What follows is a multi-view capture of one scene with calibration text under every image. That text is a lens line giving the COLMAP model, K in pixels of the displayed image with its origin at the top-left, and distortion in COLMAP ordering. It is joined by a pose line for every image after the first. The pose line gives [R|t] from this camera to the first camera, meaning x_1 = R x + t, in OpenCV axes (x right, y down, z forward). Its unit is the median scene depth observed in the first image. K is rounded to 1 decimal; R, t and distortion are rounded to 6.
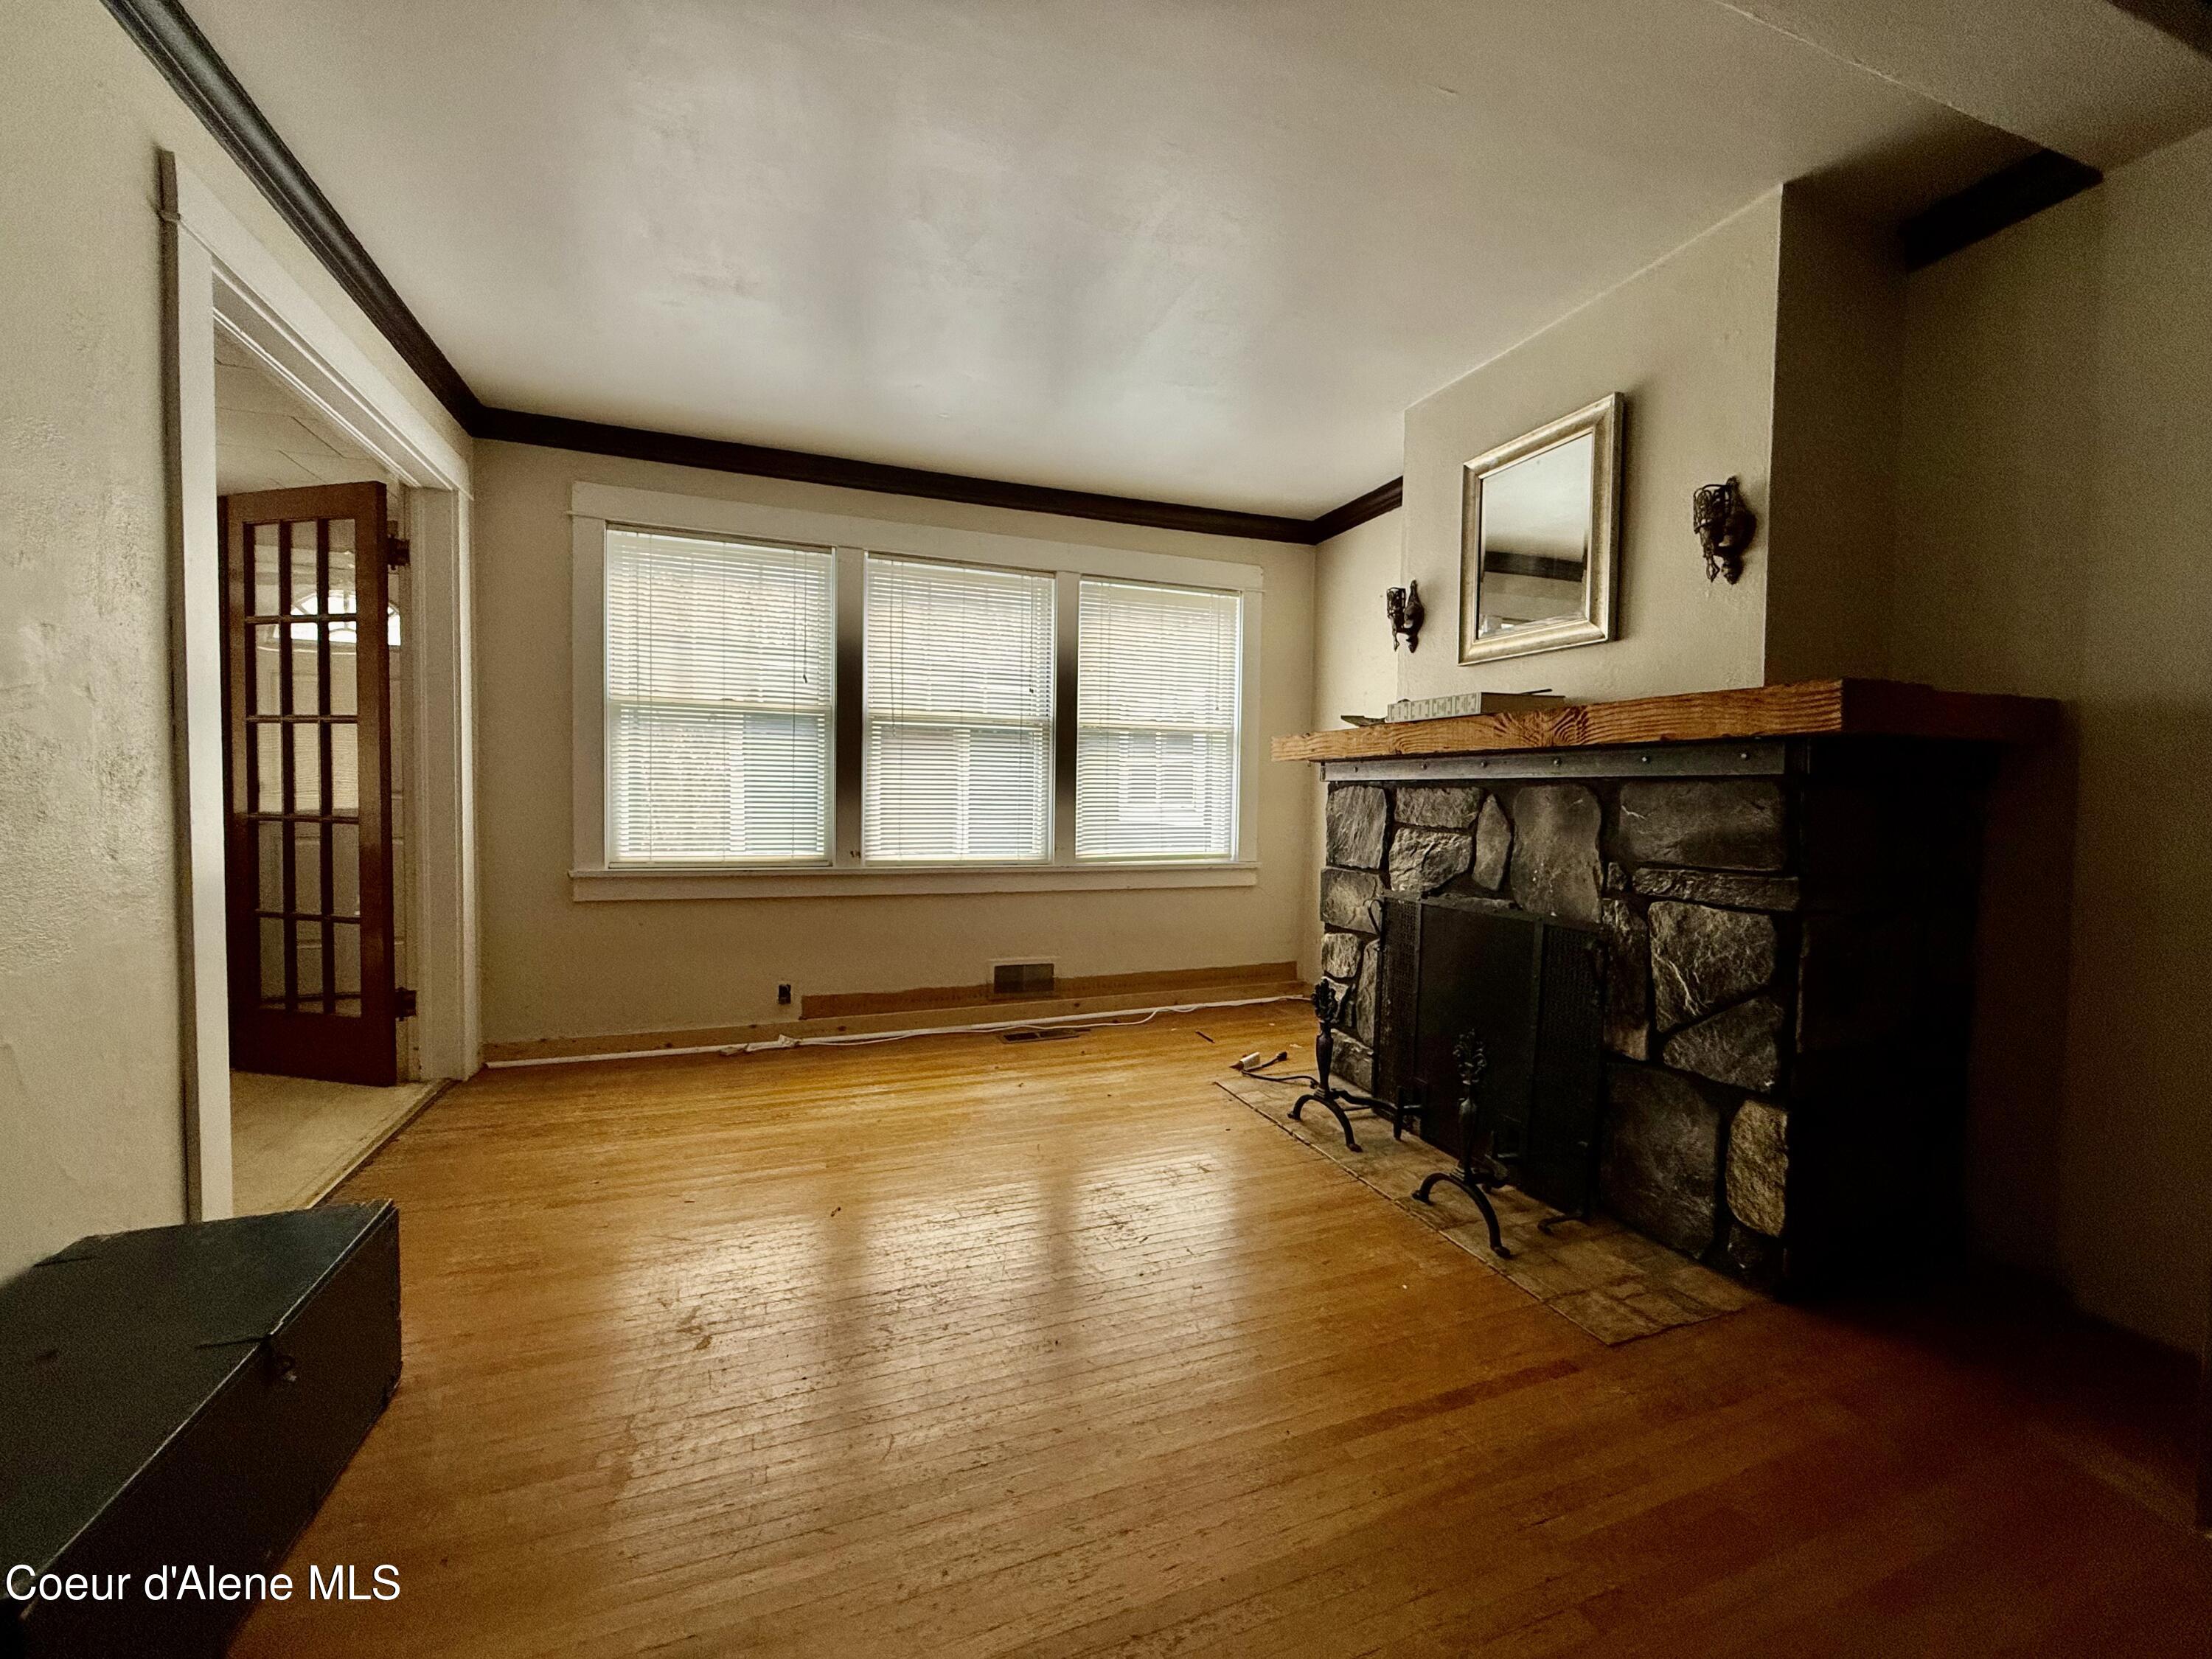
lens RADIAL K [[879.9, 0, 1104.1], [0, 879.9, 826.4], [0, 0, 1]] dist [-0.000714, -0.000324]
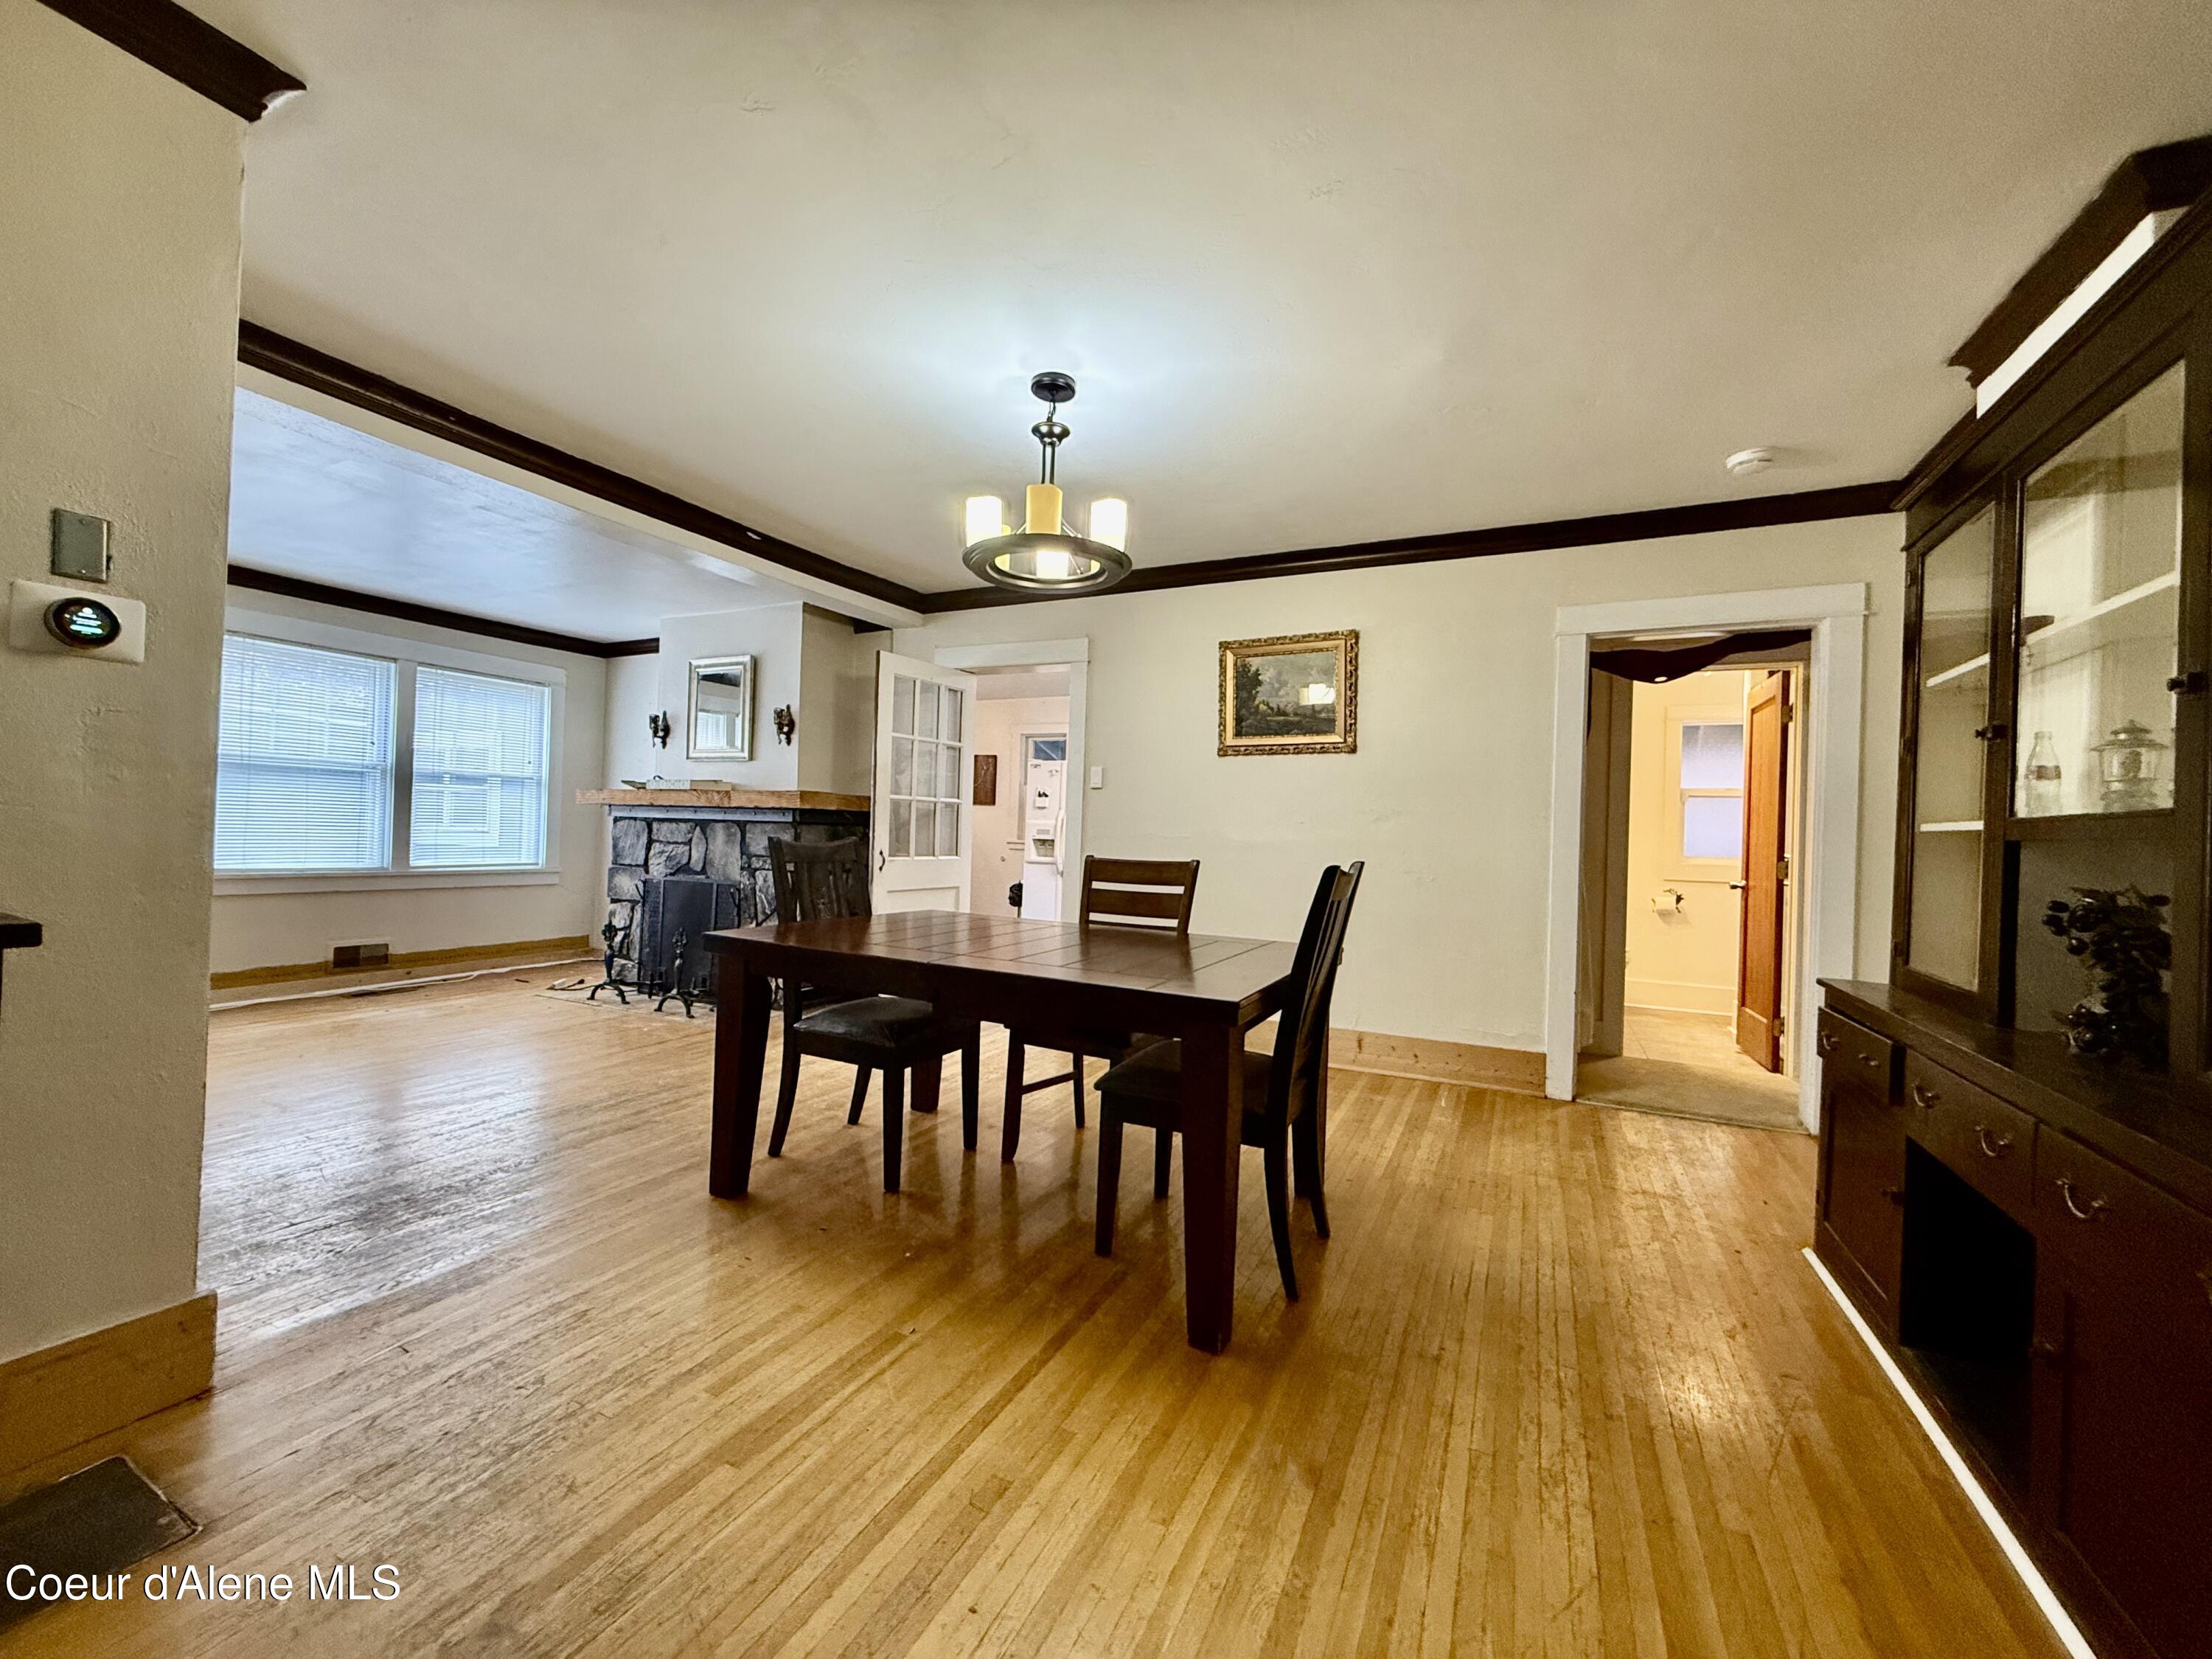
lens RADIAL K [[879.9, 0, 1104.0], [0, 879.9, 833.5], [0, 0, 1]] dist [-0.000714, -0.000324]
pose [[0.728358, 0.012288, 0.685086, -0.246279], [0.004072, 0.999744, -0.022261, 0.026974], [-0.685184, 0.019004, 0.728122, -1.000082]]
